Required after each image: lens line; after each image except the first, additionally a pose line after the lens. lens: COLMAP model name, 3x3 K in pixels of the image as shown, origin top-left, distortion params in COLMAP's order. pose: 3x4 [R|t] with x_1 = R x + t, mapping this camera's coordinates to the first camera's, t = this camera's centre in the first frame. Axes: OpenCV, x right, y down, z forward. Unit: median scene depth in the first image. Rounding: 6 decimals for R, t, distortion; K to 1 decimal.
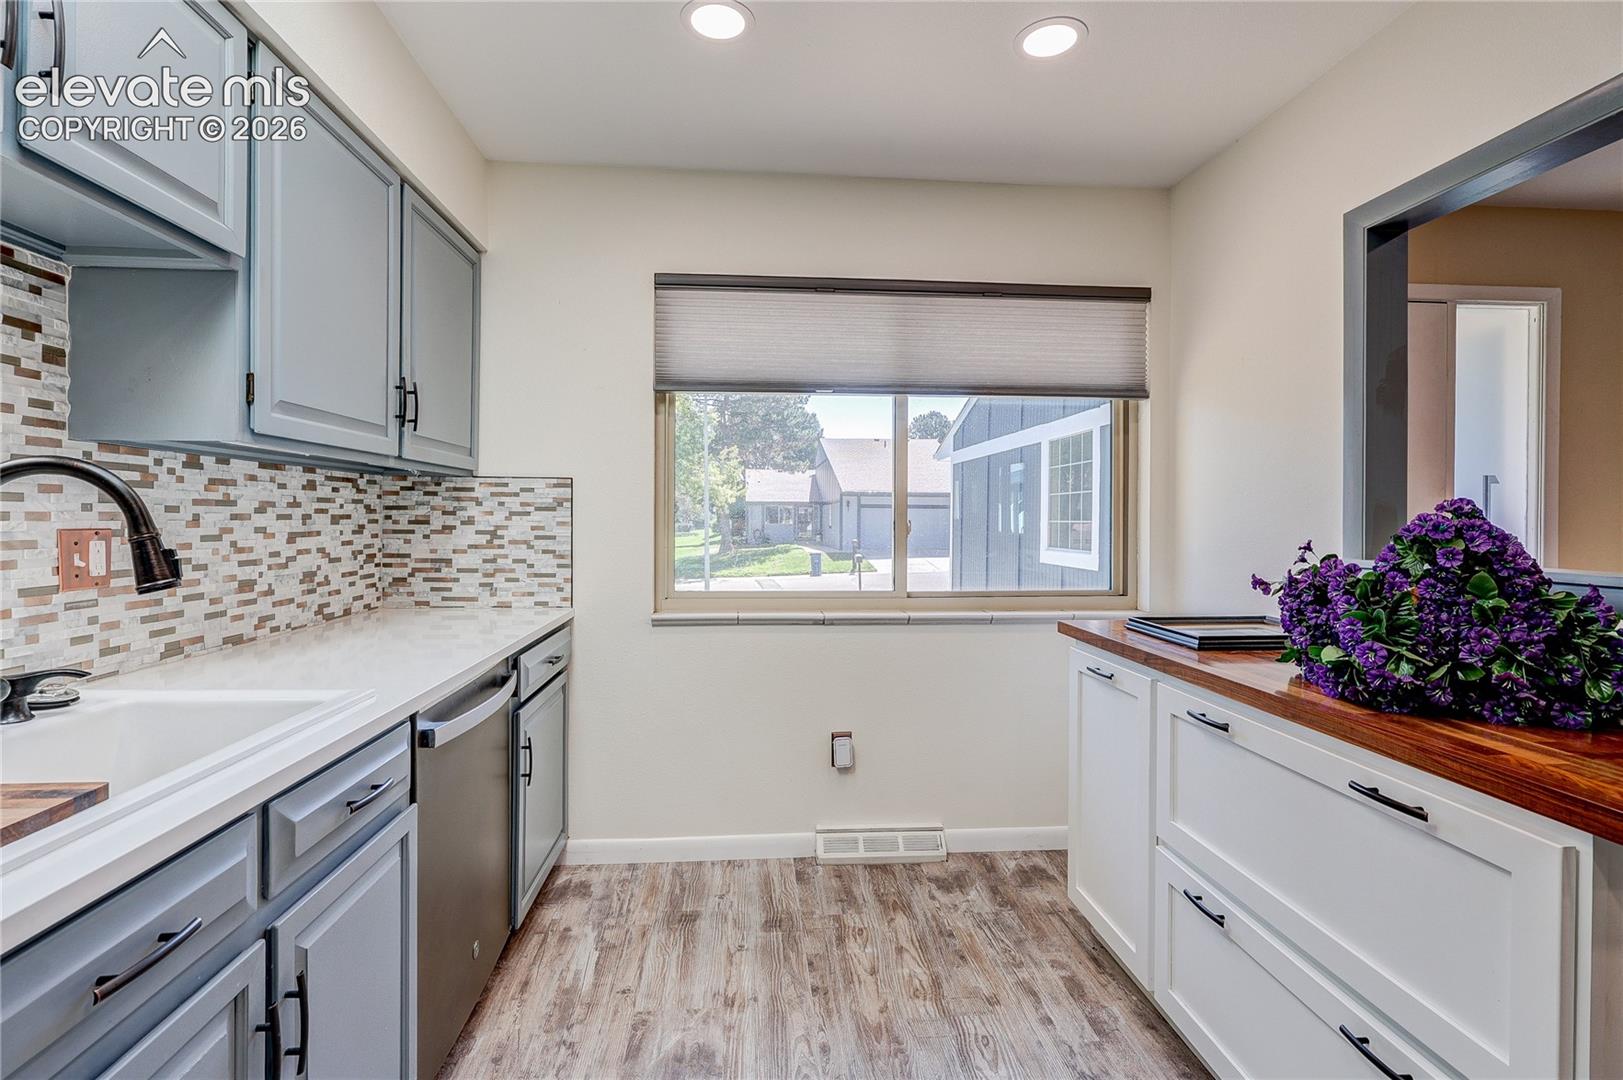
lens RADIAL K [[772.1, 0, 742.8], [0, 772.1, 521.6], [0, 0, 1]] dist [-0.002860, 0.000990]
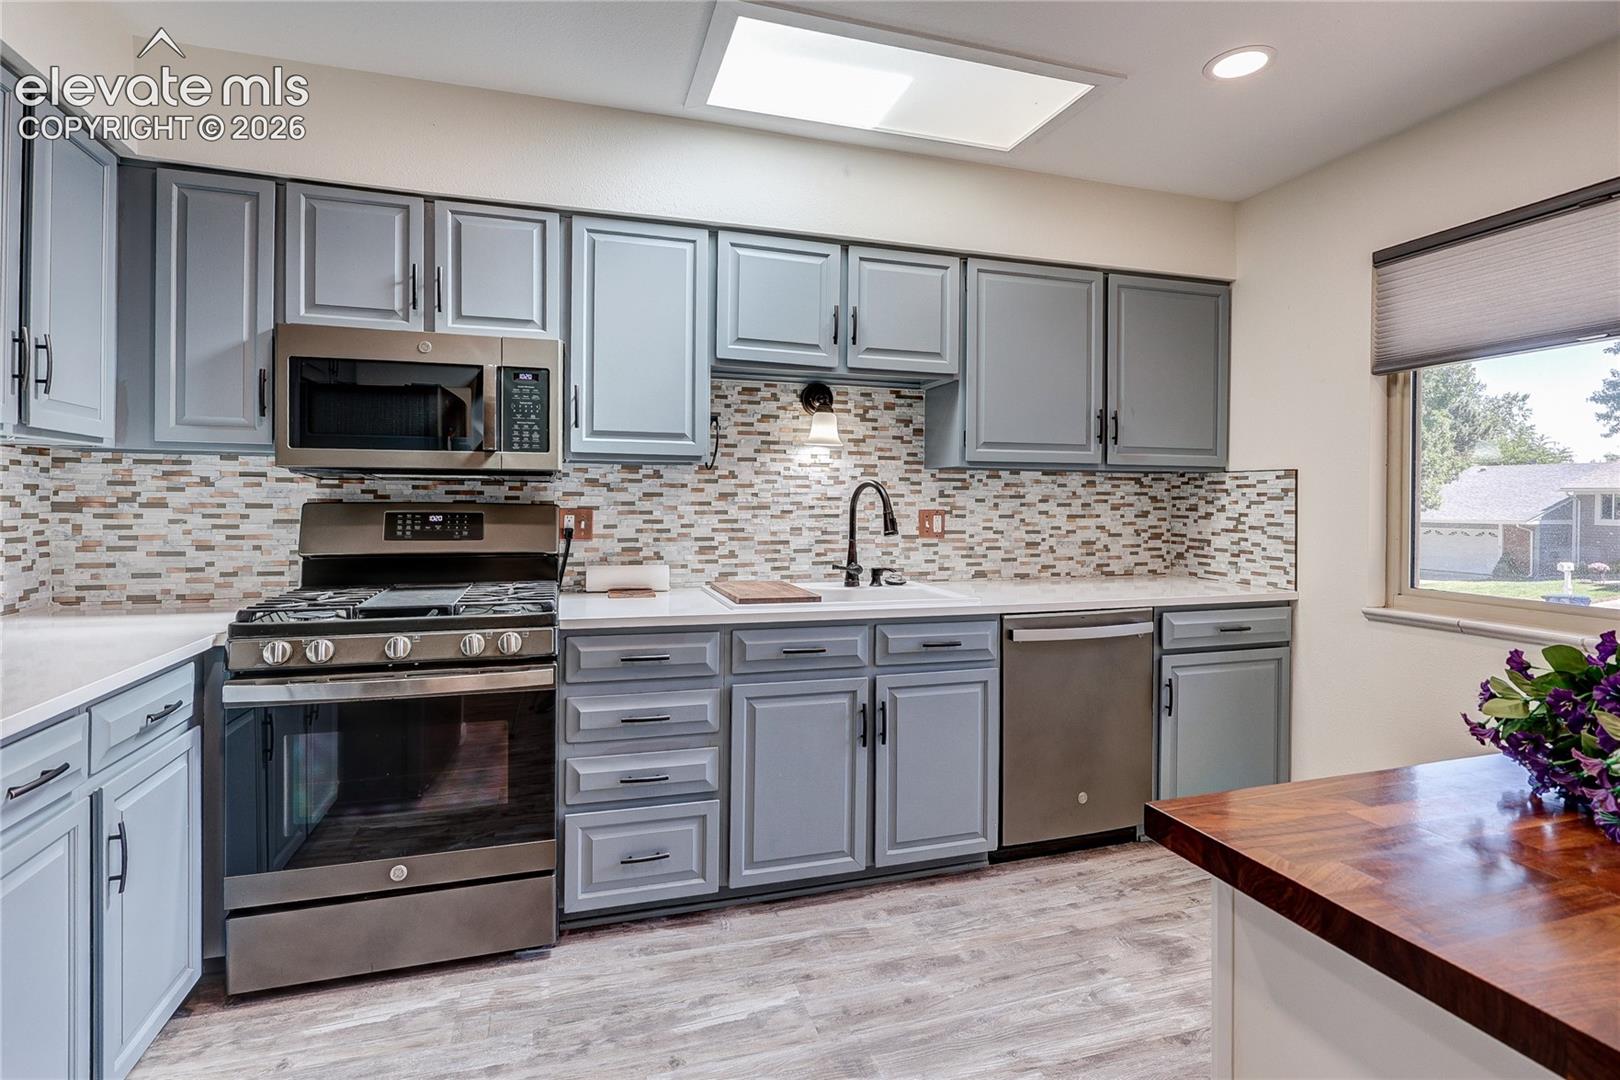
lens RADIAL K [[770.7, 0, 816.4], [0, 770.7, 506.0], [0, 0, 1]] dist [-0.002860, 0.000990]
pose [[0.230286, 0.003762, -0.973116, 0.738214], [-0.009973, 0.999949, 0.001506, -0.000853], [0.973072, 0.009358, 0.230312, 0.121589]]
